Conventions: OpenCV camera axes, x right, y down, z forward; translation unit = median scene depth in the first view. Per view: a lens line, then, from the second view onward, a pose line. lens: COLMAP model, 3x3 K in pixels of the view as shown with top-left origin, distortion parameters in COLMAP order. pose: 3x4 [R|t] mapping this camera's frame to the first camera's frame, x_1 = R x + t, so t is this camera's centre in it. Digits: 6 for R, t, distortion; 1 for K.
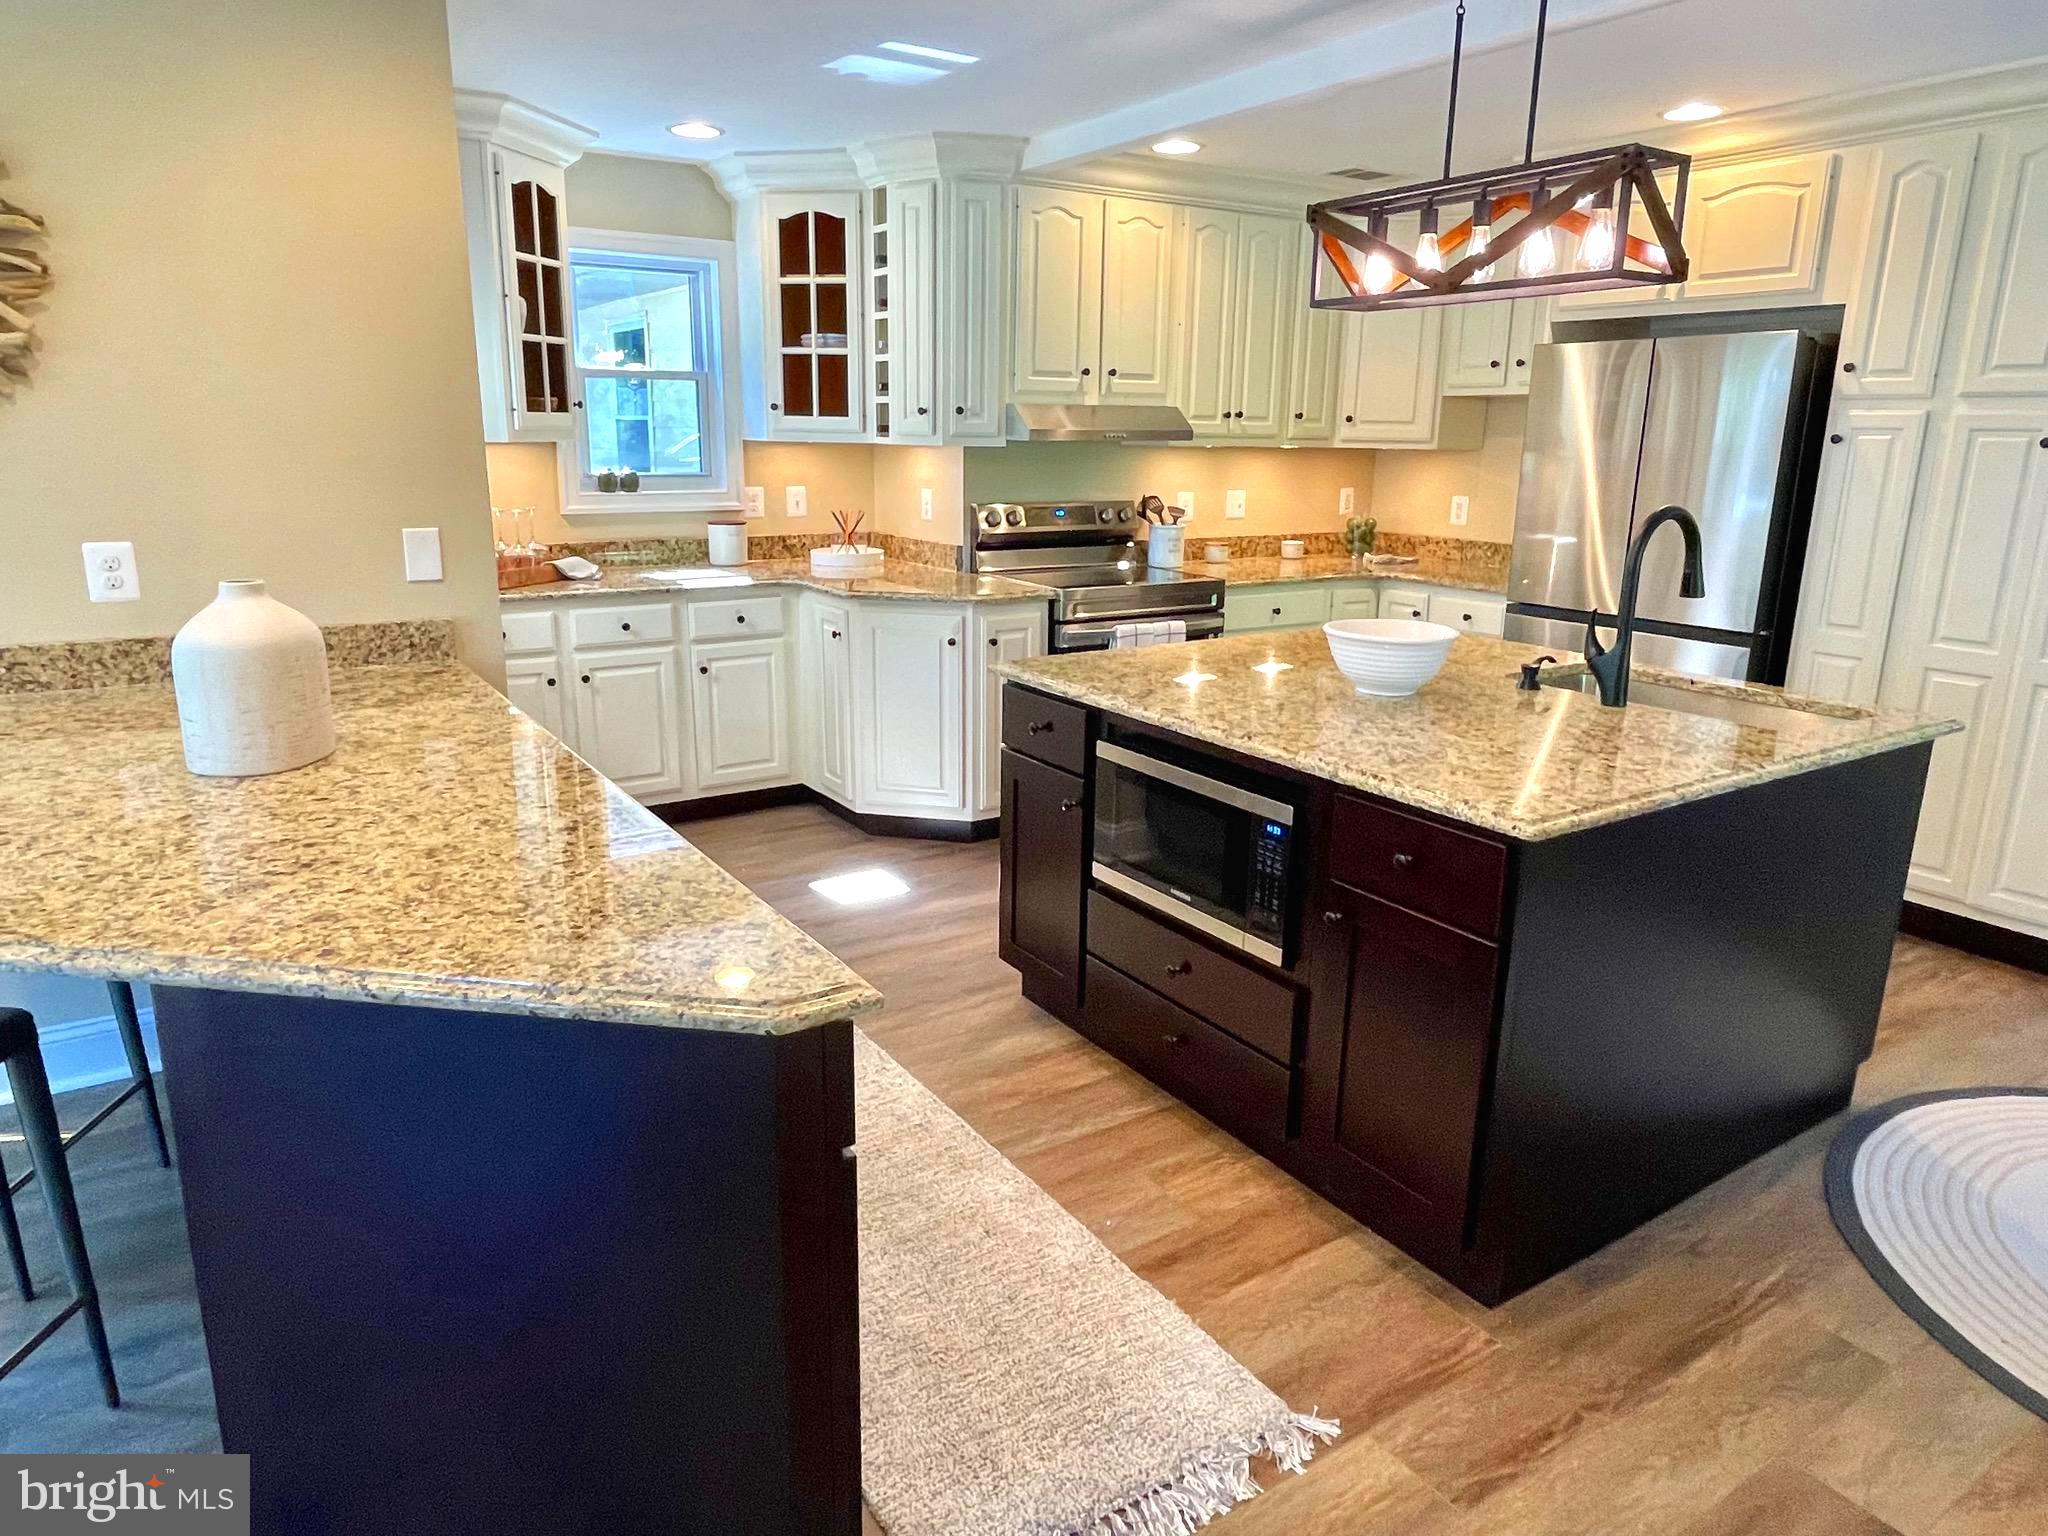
lens RADIAL K [[1282.8, 0, 1024.0], [0, 1282.8, 768.0], [0, 0, 1]] dist [-0.001636, 0.000220]
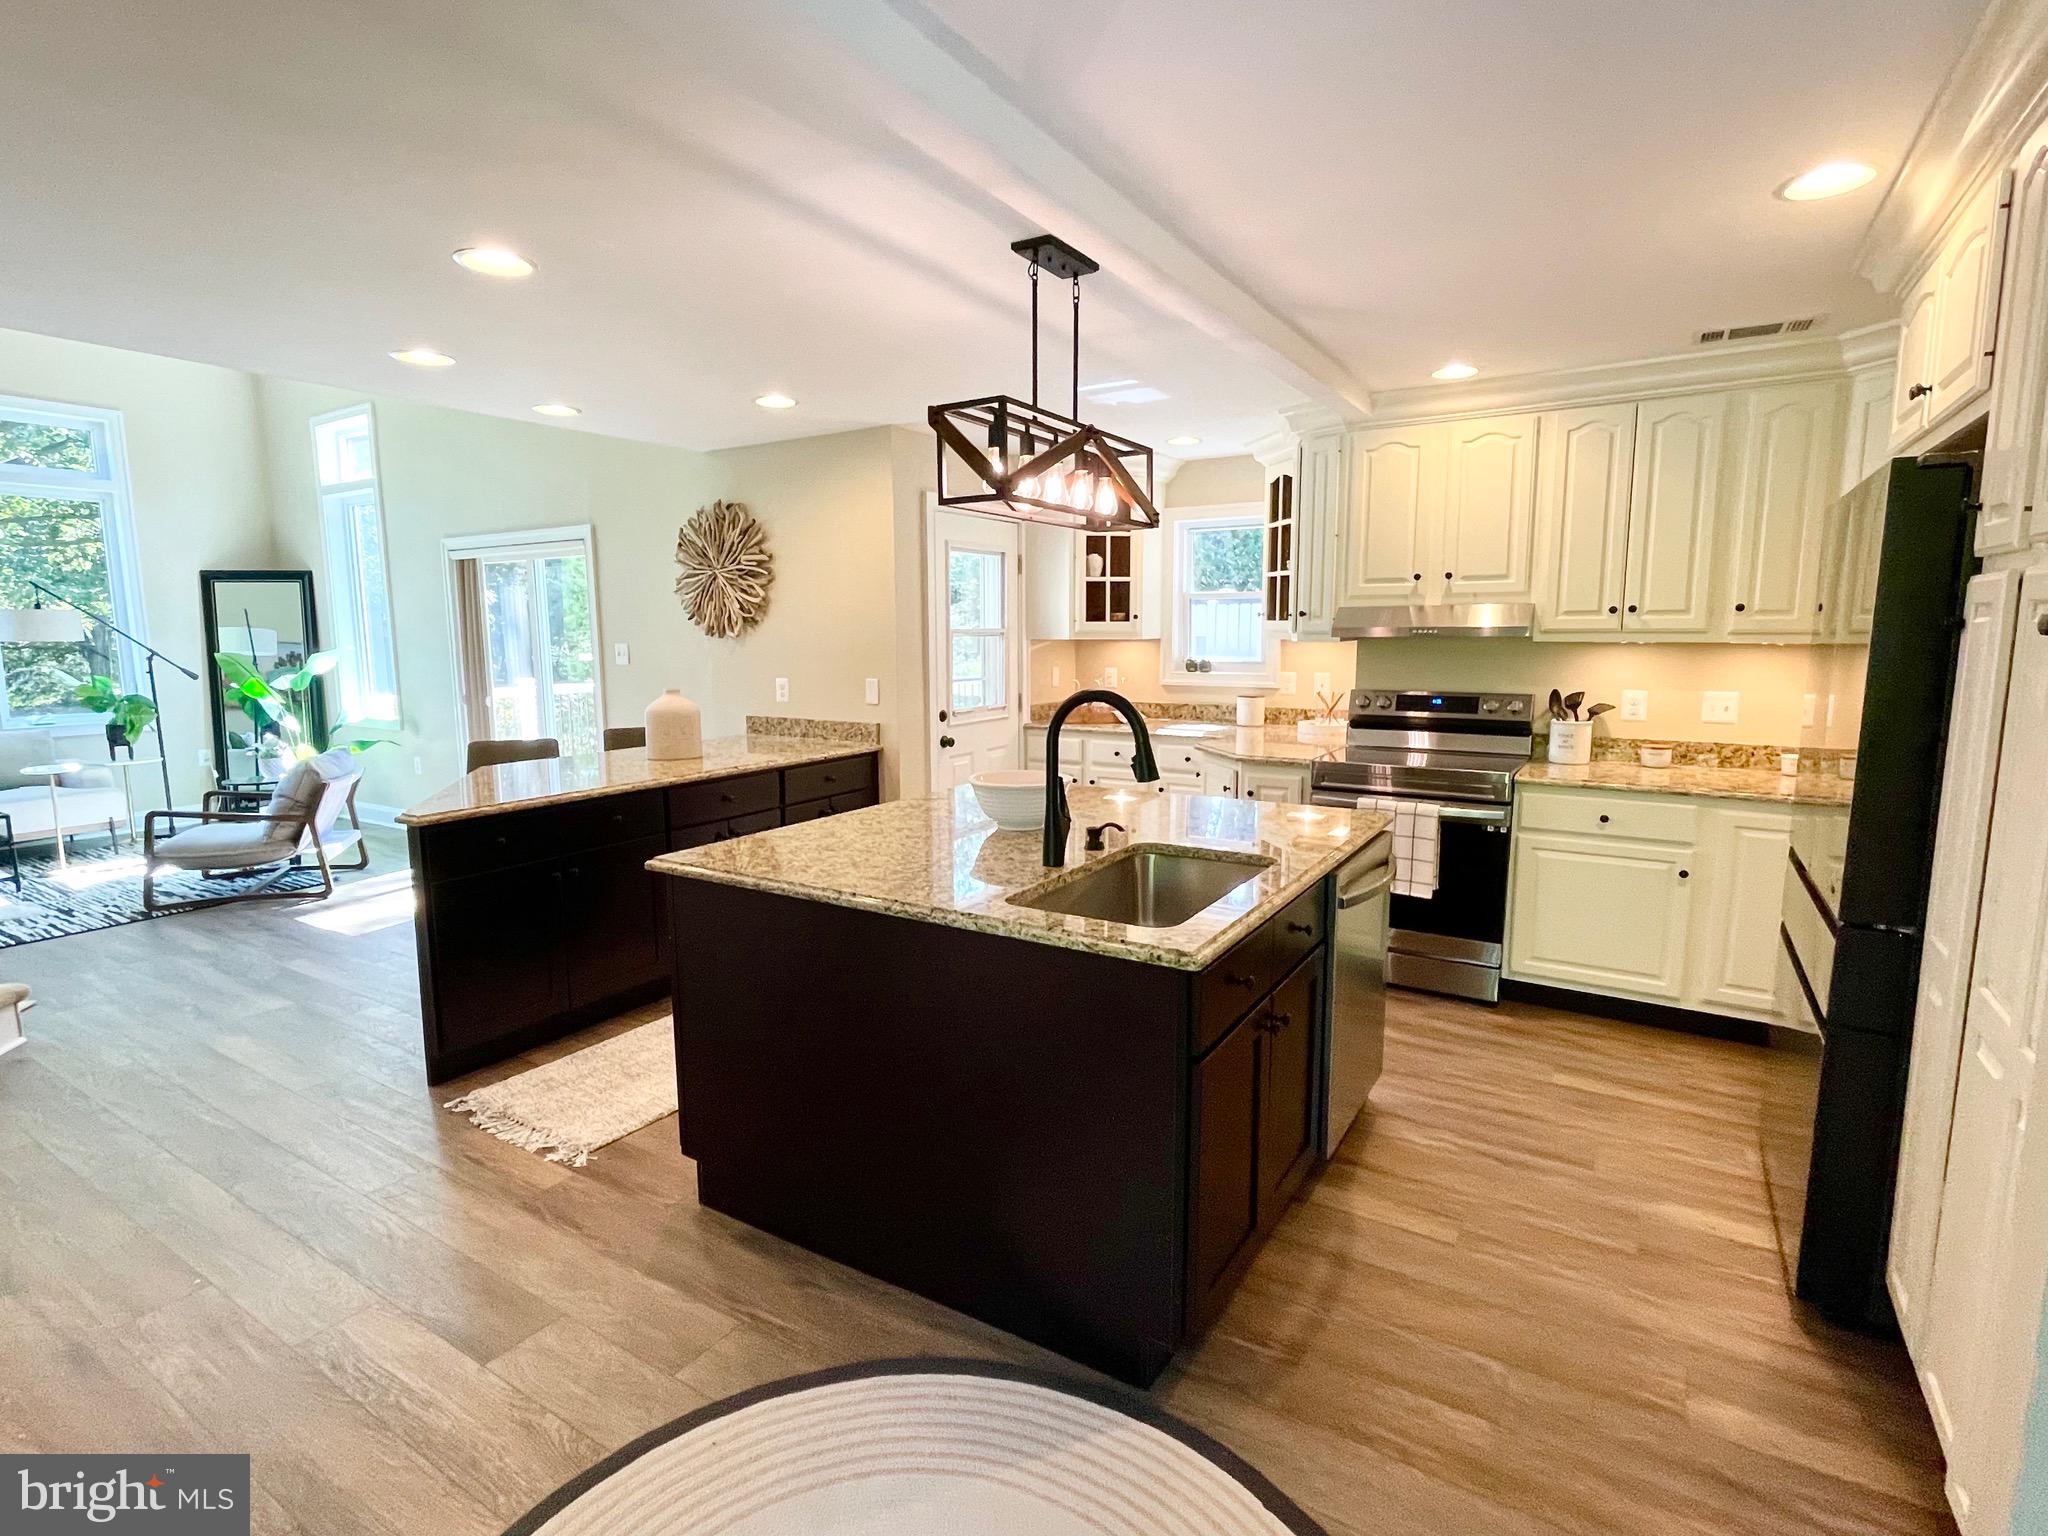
lens RADIAL K [[1012.7, 0, 1024.0], [0, 1012.7, 768.0], [0, 0, 1]] dist [-0.000319, -0.000437]
pose [[0.418643, 0.110685, -0.901381, 0.753948], [-0.224111, 0.974439, 0.015568, -0.085335], [0.880064, 0.195492, 0.432748, 0.357763]]
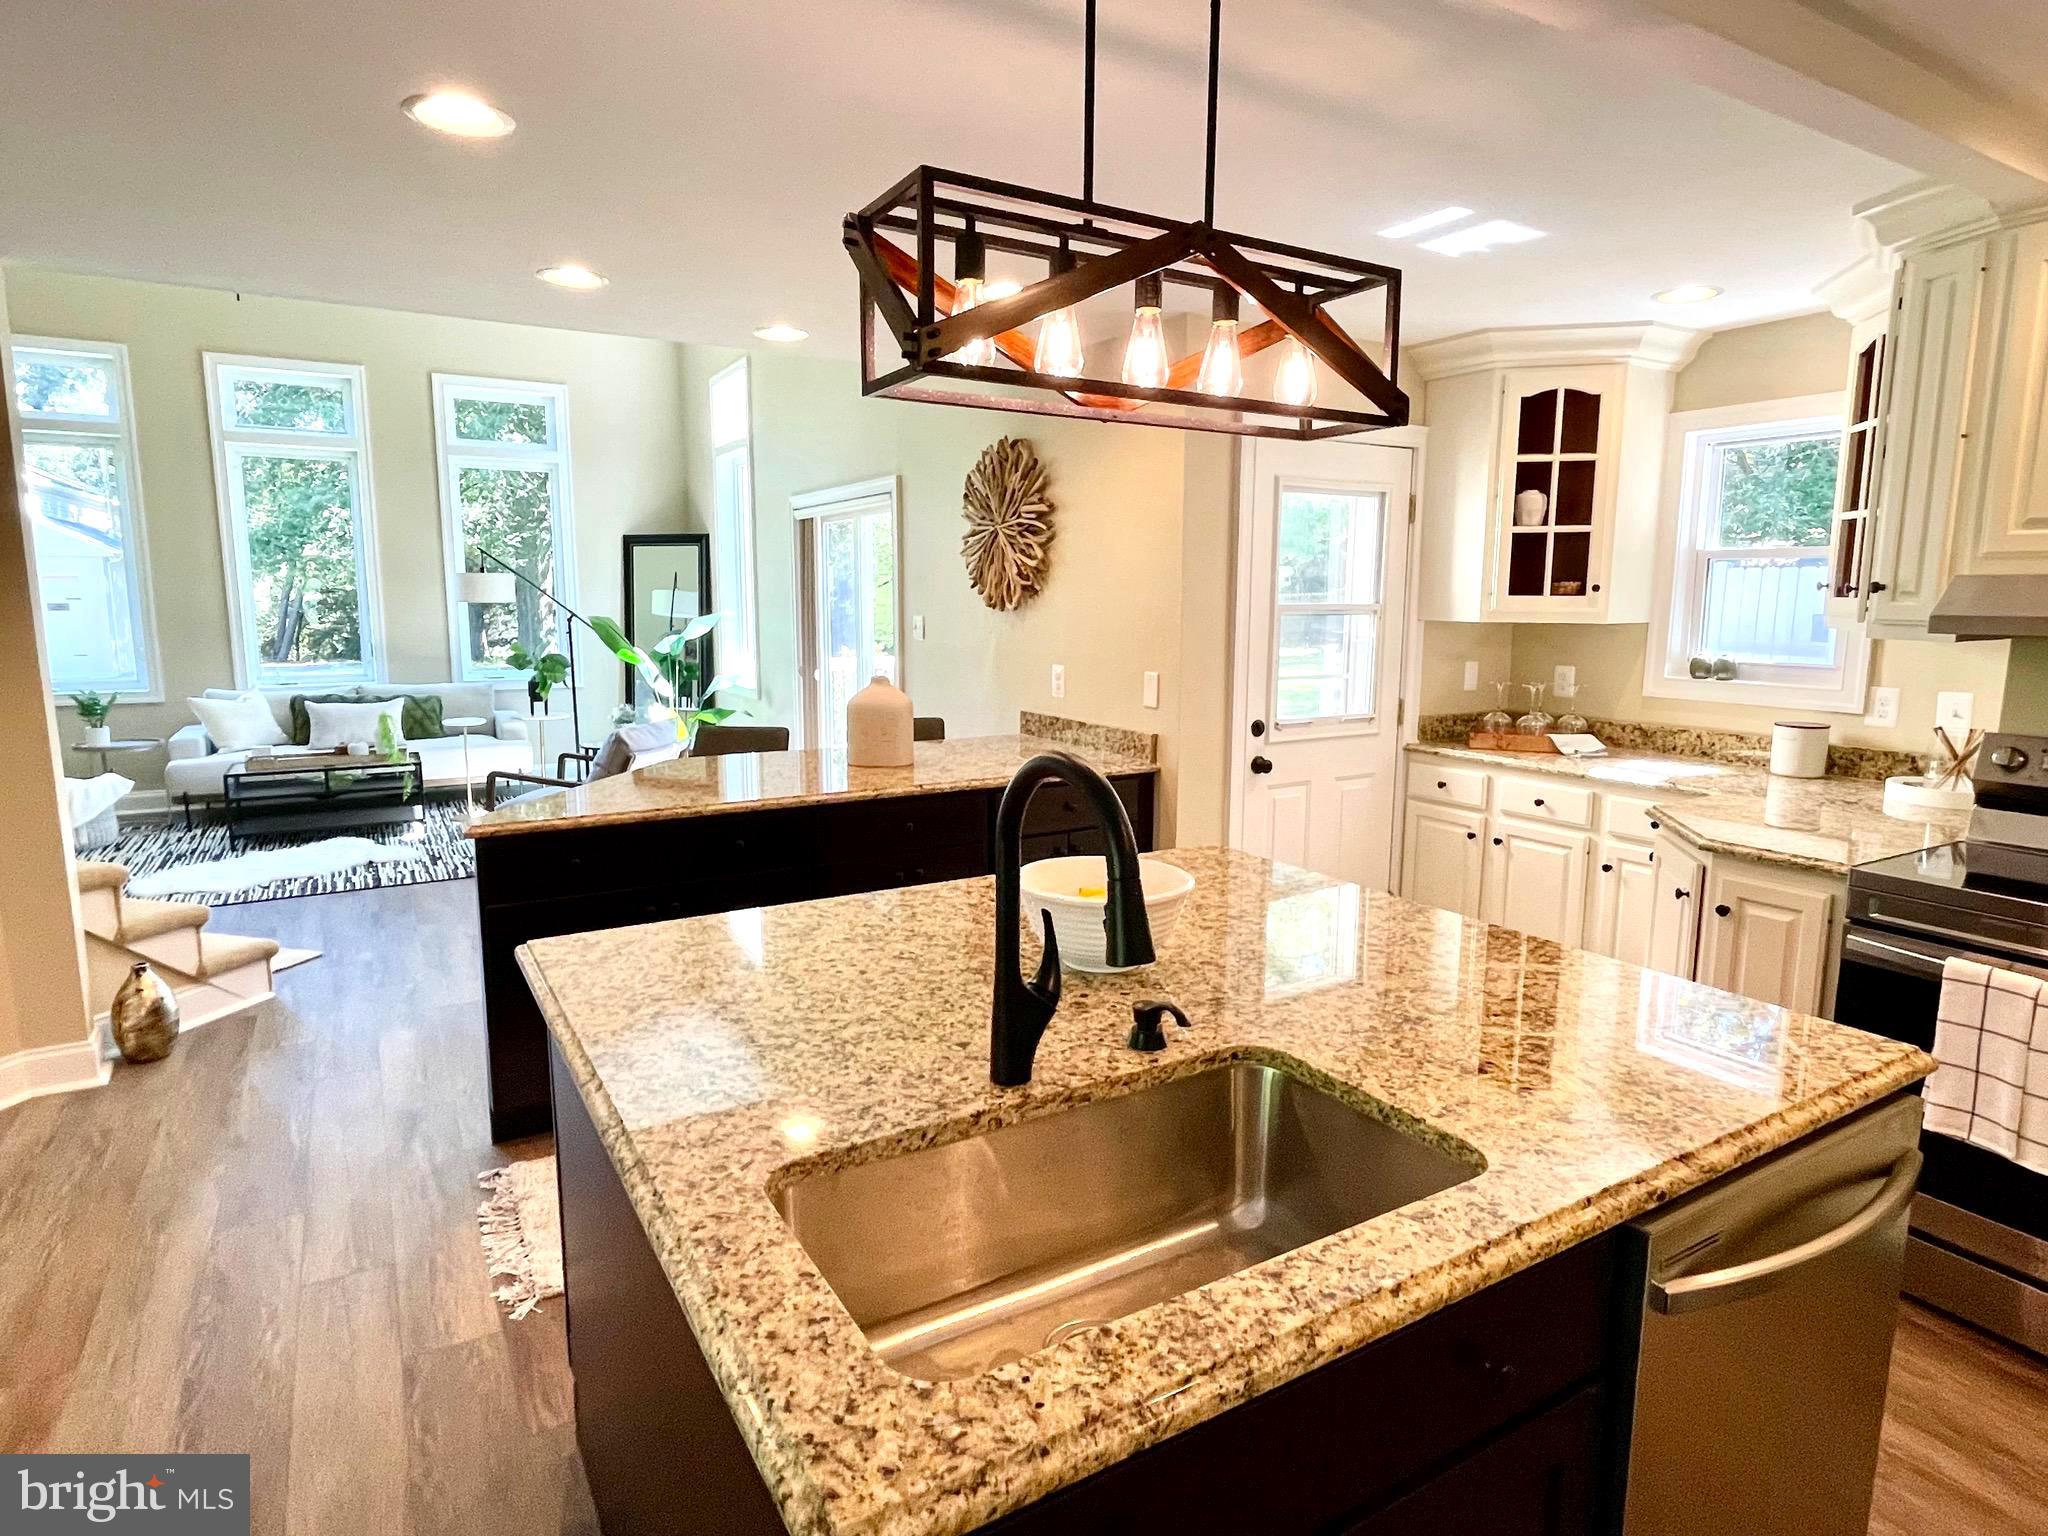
lens RADIAL K [[1134.7, 0, 1017.6], [0, 1134.7, 761.5], [0, 0, 1]] dist [-0.000360, 0.000301]
pose [[-0.049079, 0.136017, -0.989490, 0.580143], [-0.261994, 0.954241, 0.144166, -0.159326], [0.963821, 0.266316, -0.011198, 0.595682]]
